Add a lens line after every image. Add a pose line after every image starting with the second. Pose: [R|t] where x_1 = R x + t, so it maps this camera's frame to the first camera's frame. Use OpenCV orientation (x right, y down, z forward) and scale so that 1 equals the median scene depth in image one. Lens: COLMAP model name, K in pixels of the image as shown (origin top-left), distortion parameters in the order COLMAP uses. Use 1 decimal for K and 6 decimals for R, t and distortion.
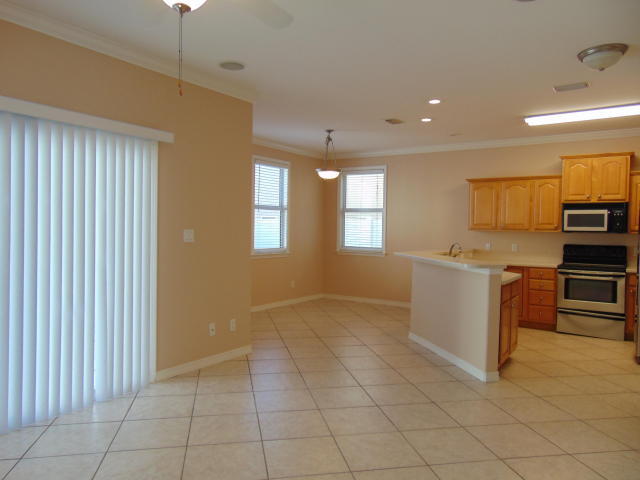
lens RADIAL K [[452.6, 0, 320.0], [0, 452.6, 240.0], [0, 0, 1]] dist [-0.027580, 0.006111]
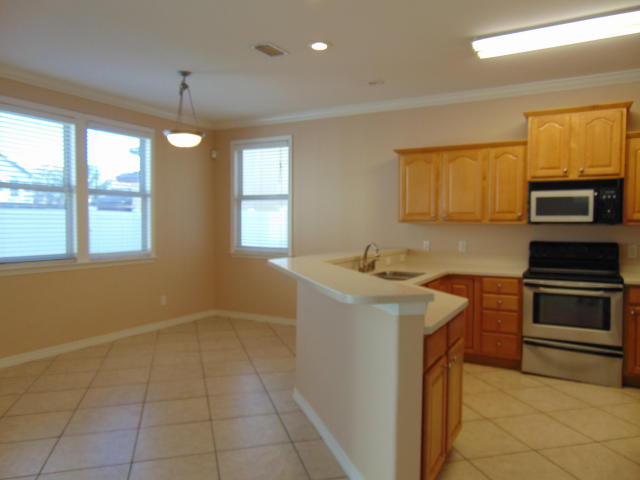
lens RADIAL K [[452.6, 0, 320.0], [0, 452.6, 240.0], [0, 0, 1]] dist [-0.027580, 0.006111]
pose [[0.996127, -0.014607, 0.086700, 0.165660], [0.013373, 0.999801, 0.014798, -0.007496], [-0.086899, -0.013581, 0.996125, 0.349077]]
